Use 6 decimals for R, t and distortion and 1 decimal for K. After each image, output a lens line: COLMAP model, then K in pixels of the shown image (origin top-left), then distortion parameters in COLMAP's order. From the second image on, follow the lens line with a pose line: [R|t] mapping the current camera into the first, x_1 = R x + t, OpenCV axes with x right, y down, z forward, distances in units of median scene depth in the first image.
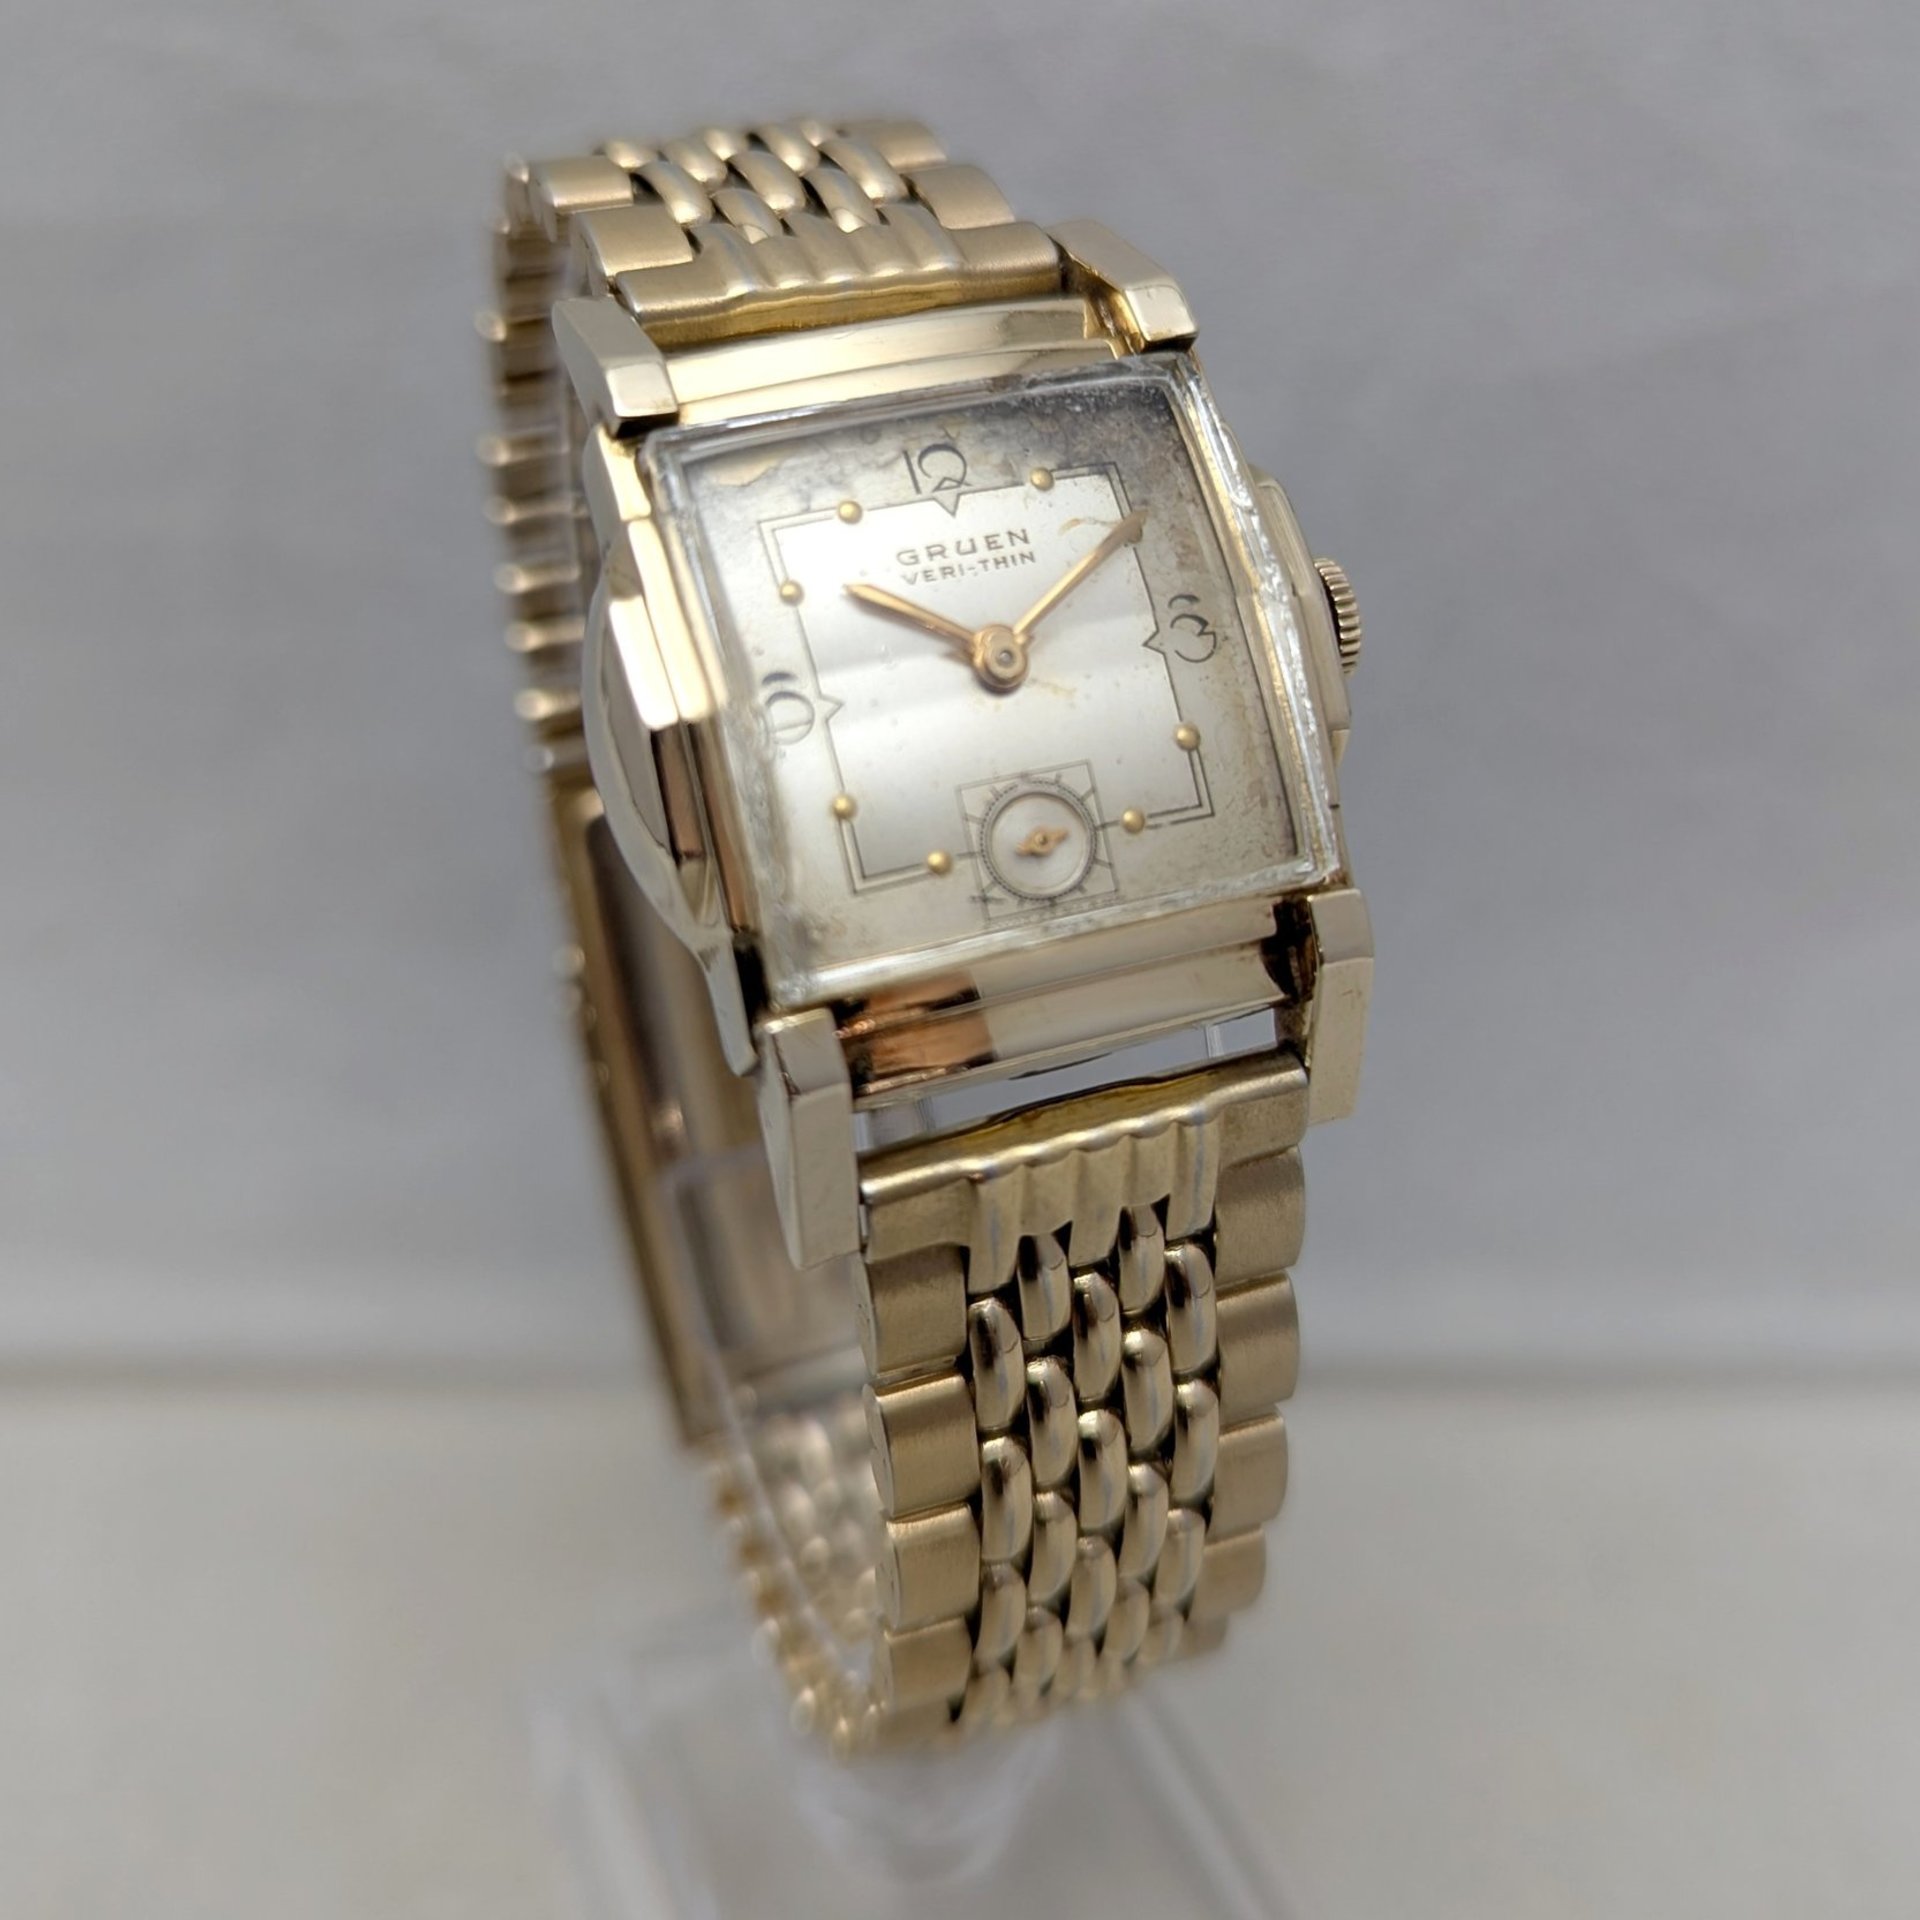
lens RADIAL K [[1832.6, 0, 958.7], [0, 1832.6, 958.0], [0, 0, 1]] dist [-0.003081, 0.000000]
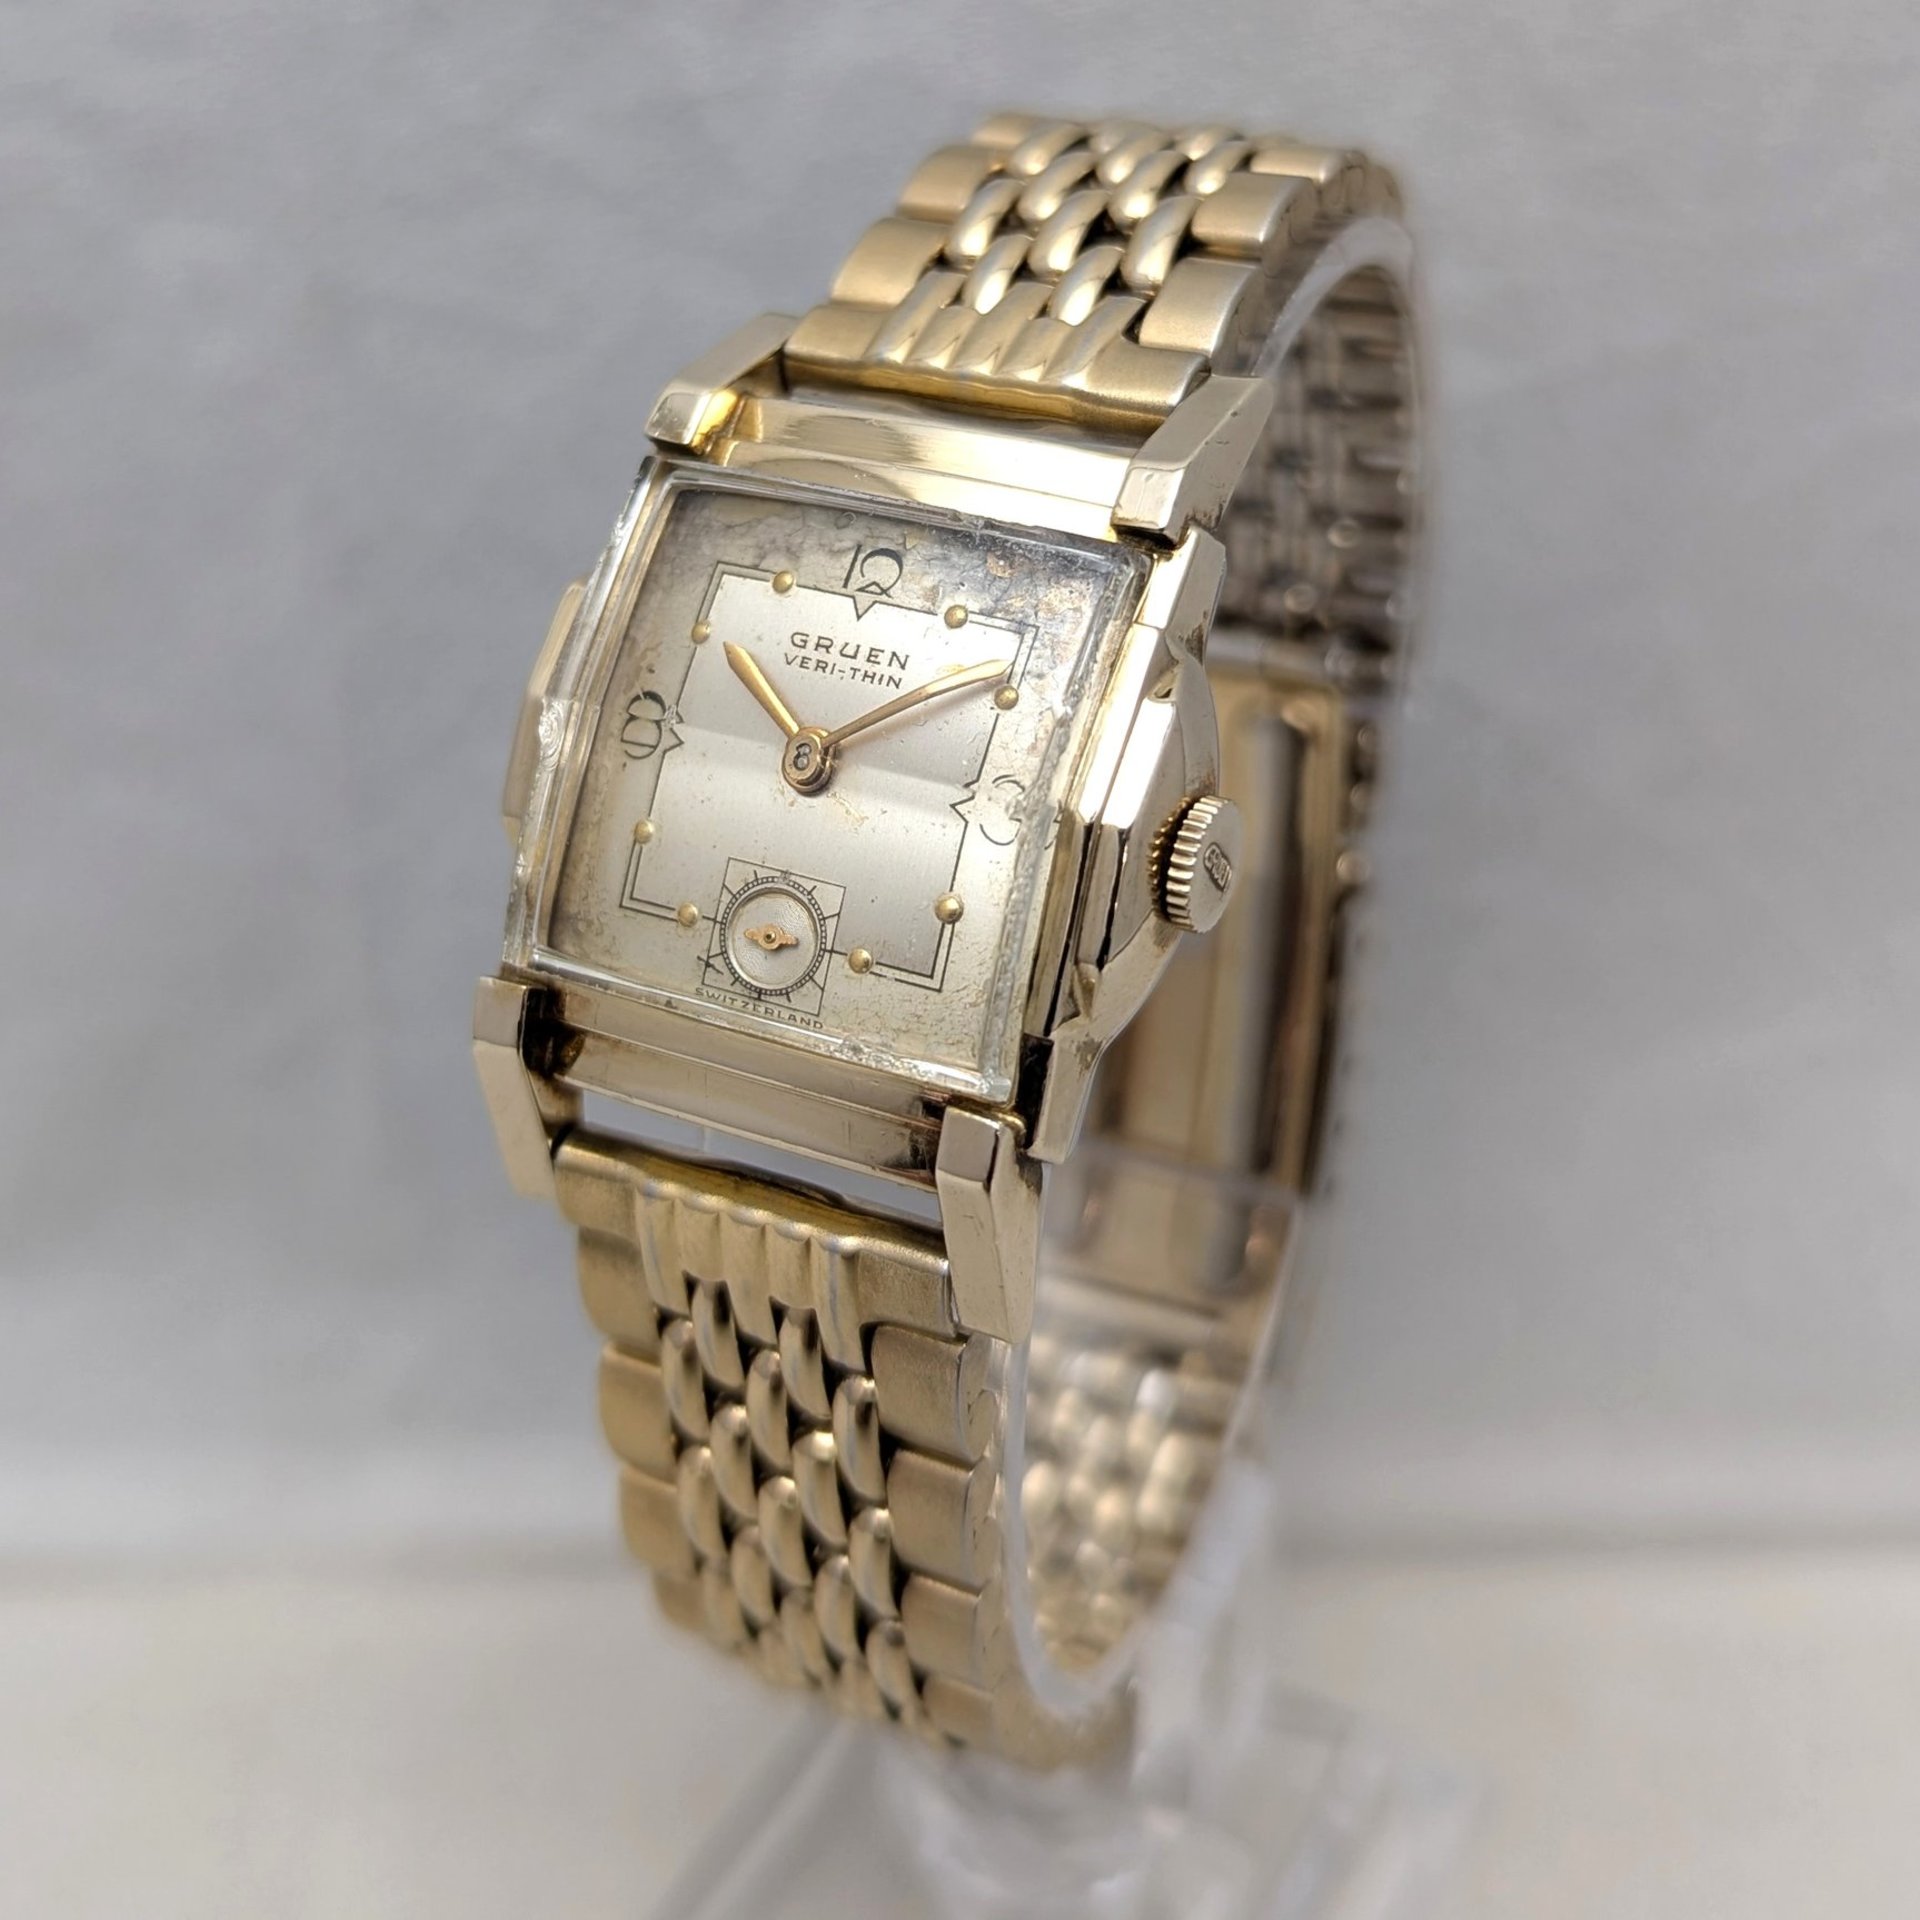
lens RADIAL K [[1832.6, 0, 959.0], [0, 1832.6, 962.0], [0, 0, 1]] dist [-0.003081, 0.000000]
pose [[0.778199, 0.431569, -0.456240, 0.594053], [-0.420564, 0.897645, 0.131757, -0.227955], [0.466403, 0.089345, 0.880049, 0.138283]]
